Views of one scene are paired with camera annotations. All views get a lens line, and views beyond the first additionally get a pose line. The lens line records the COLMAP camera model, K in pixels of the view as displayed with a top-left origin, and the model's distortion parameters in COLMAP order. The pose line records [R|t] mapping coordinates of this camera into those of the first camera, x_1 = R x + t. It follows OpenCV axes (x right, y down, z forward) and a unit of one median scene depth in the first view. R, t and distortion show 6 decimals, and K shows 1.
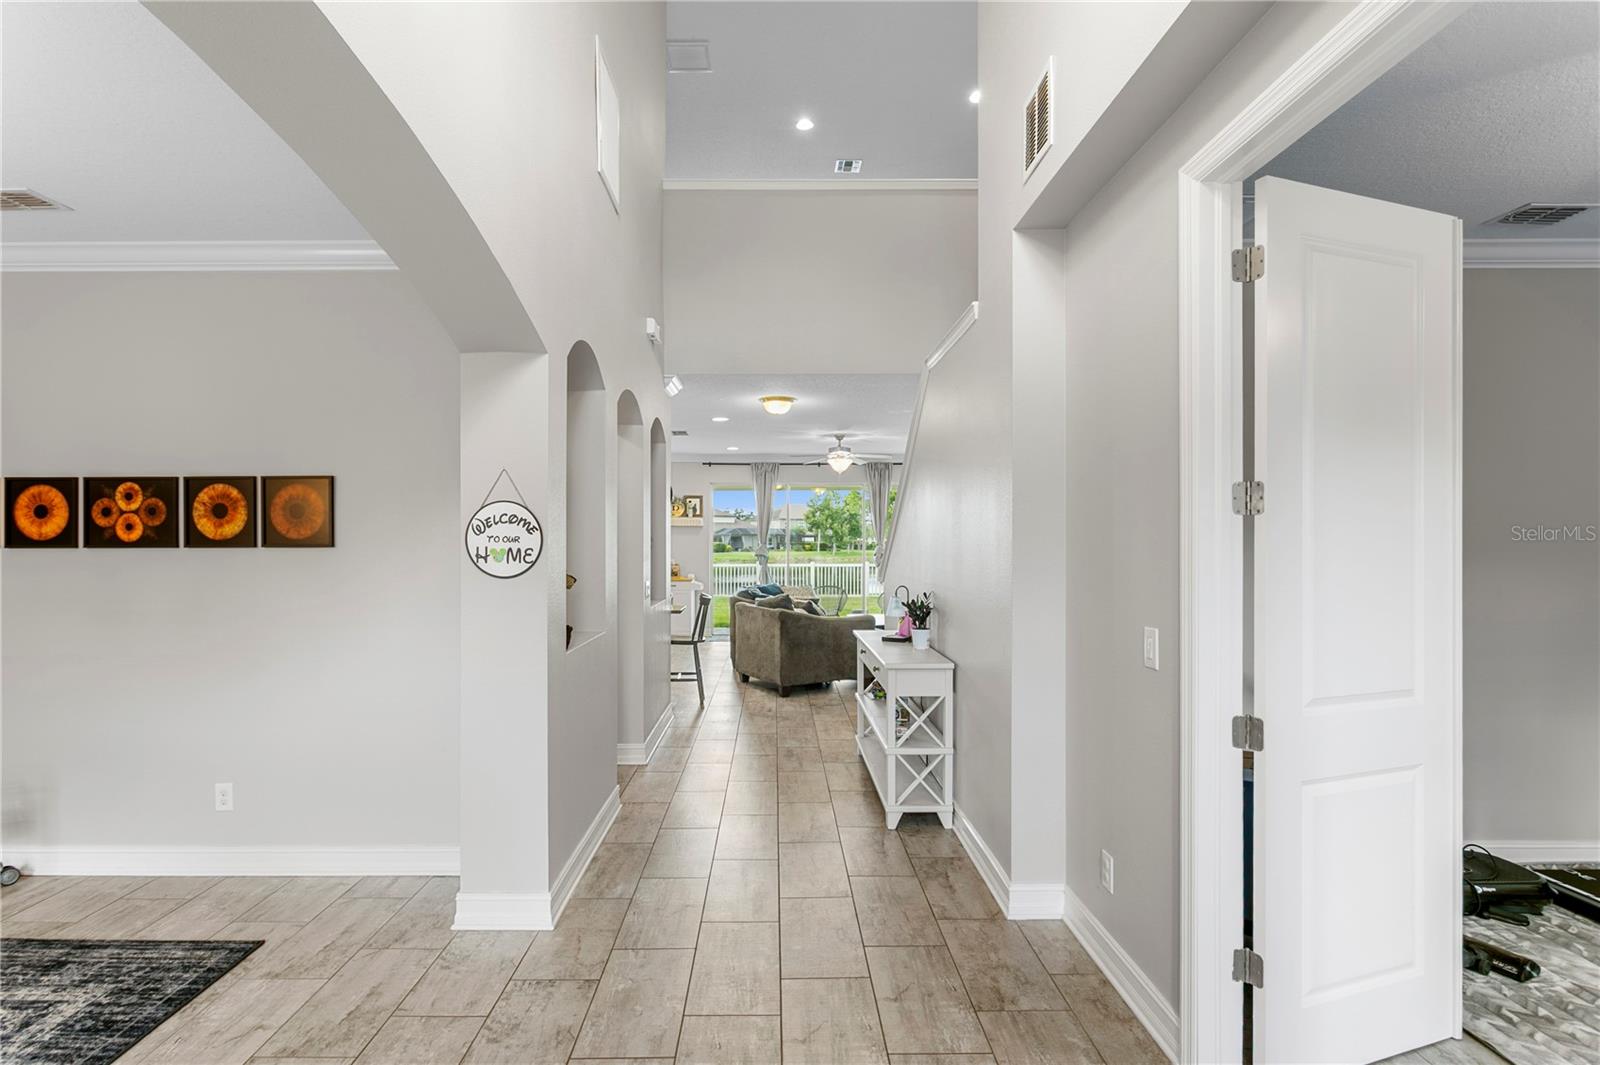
lens RADIAL K [[770.7, 0, 794.8], [0, 770.7, 537.3], [0, 0, 1]] dist [-0.000517, -0.000321]
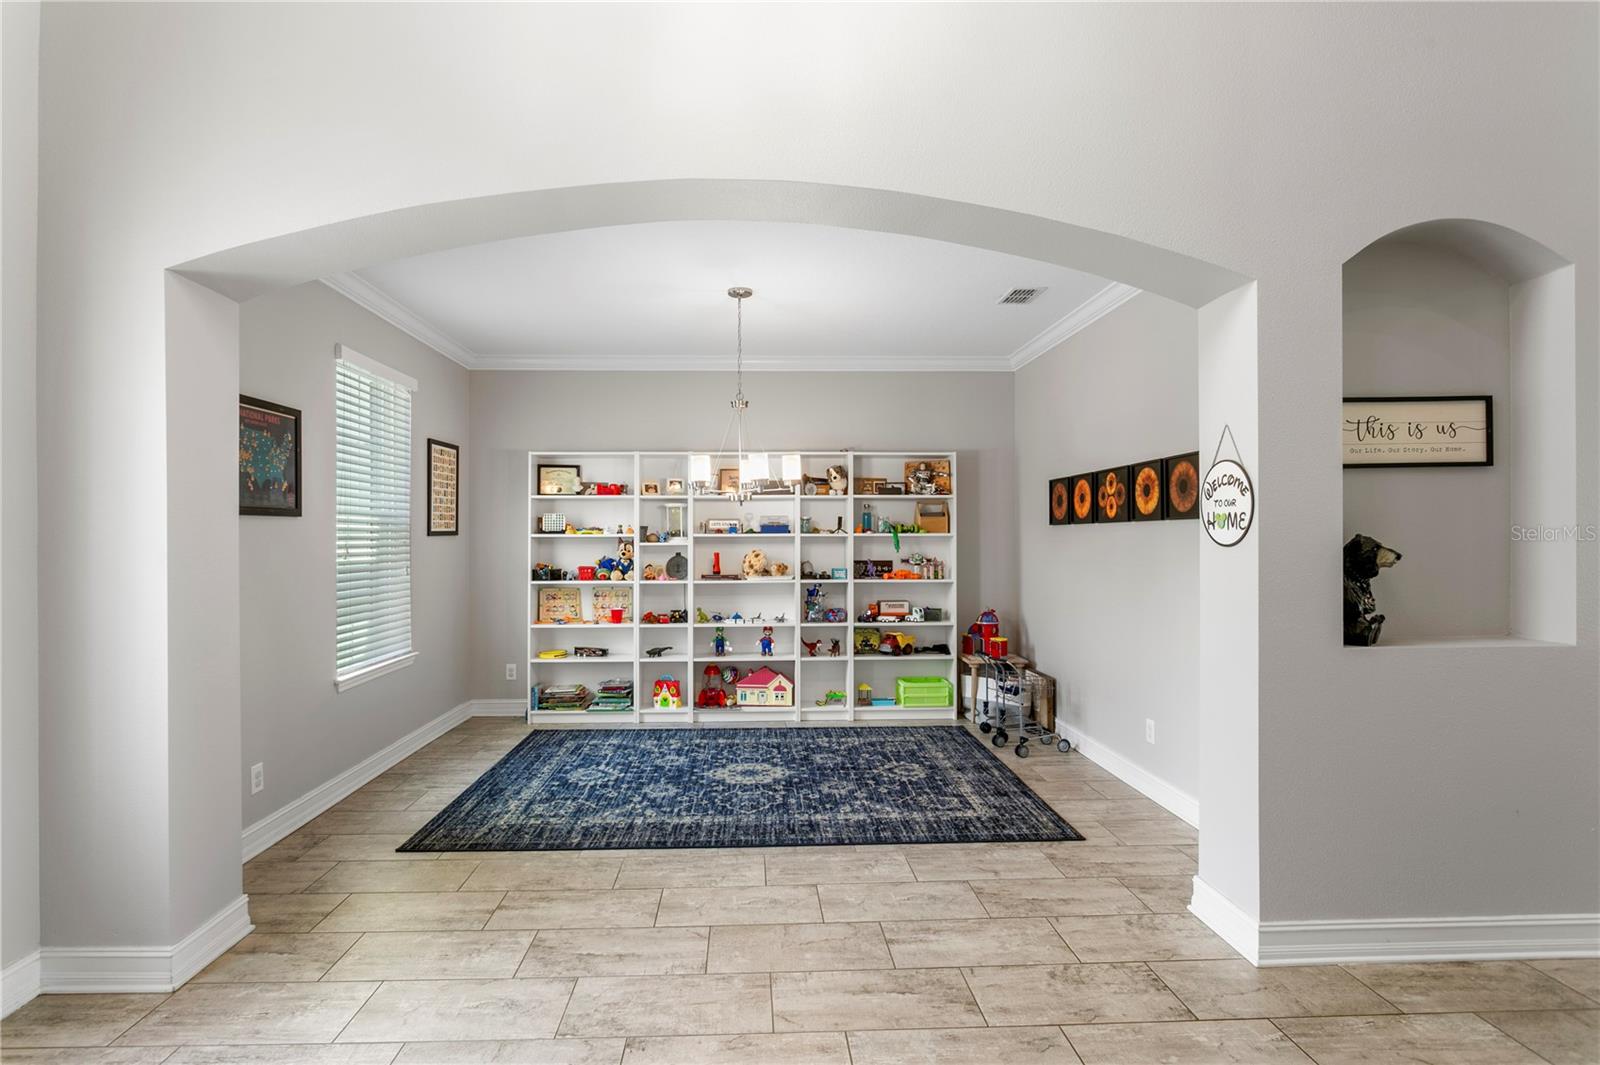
lens RADIAL K [[770.7, 0, 785.4], [0, 770.7, 534.1], [0, 0, 1]] dist [-0.000517, -0.000321]
pose [[0.064632, -0.000382, -0.997909, 0.428096], [0.005633, 0.999984, -0.000018, 0.031667], [0.997893, -0.005620, 0.064634, 0.382465]]
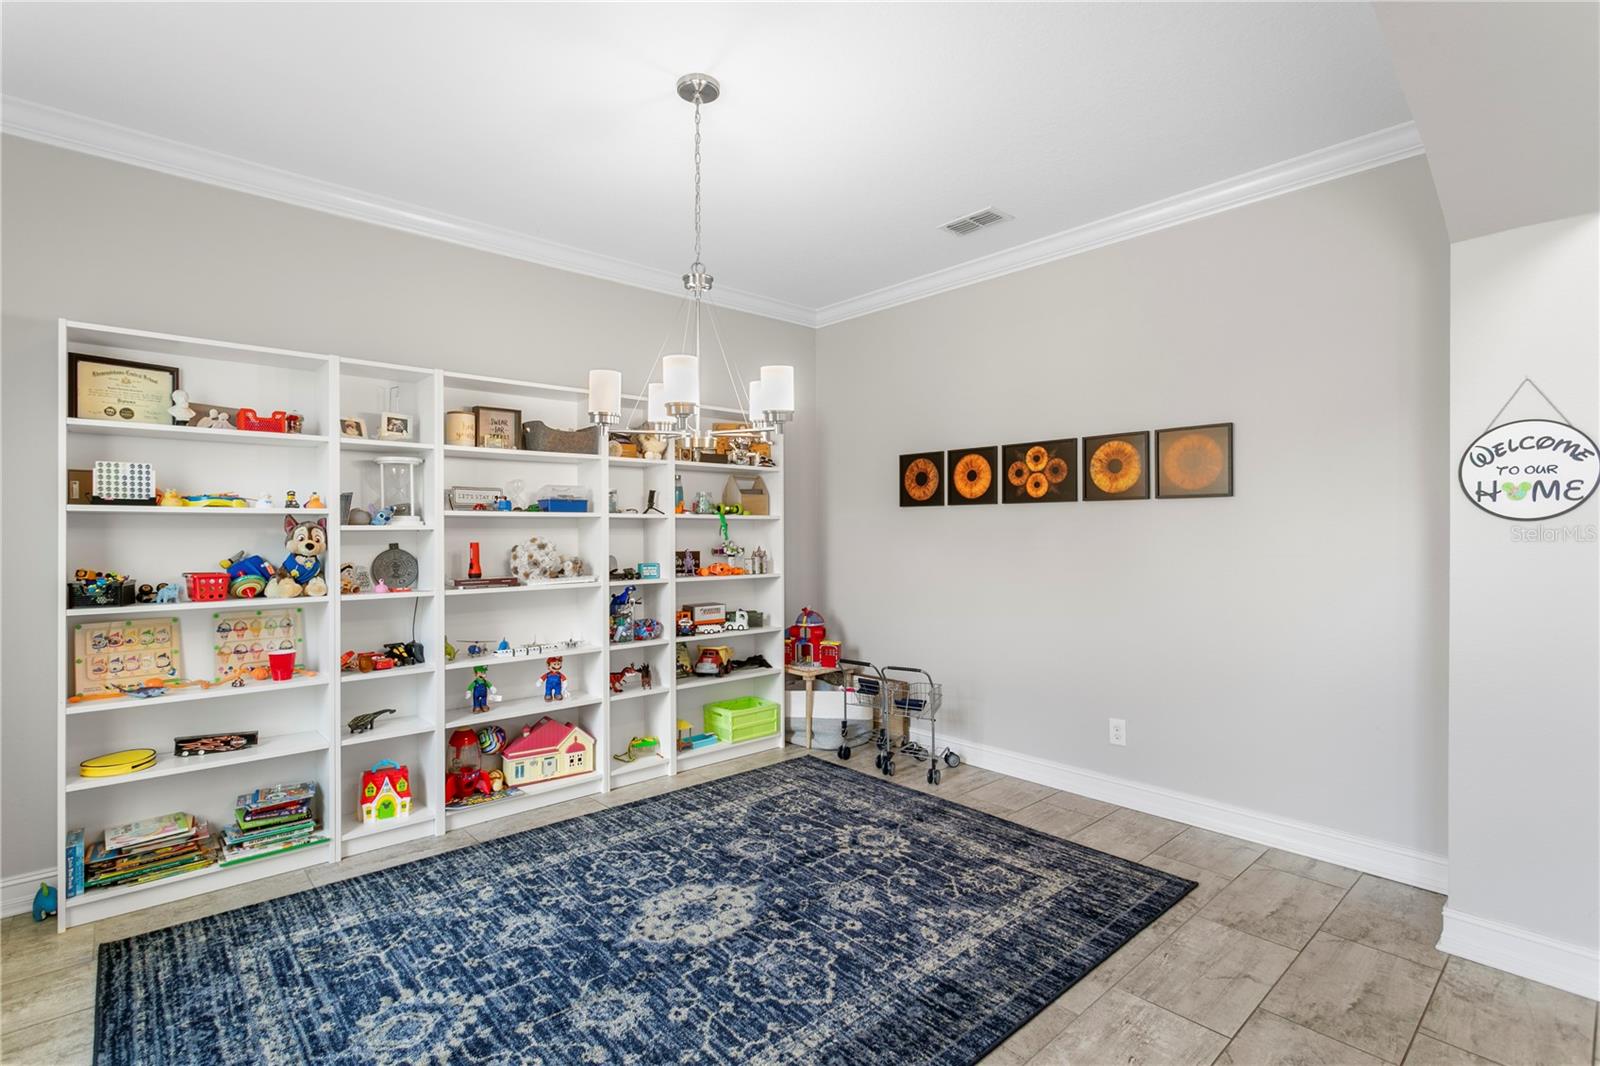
lens RADIAL K [[758.2, 0, 800.0], [0, 758.2, 528.6], [0, 0, 1]] dist [0.008567, -0.000573]
pose [[0.673607, 0.001933, -0.739087, -0.268537], [0.001483, 0.999991, 0.003967, 0.050455], [0.739088, -0.003768, 0.673598, -0.043229]]
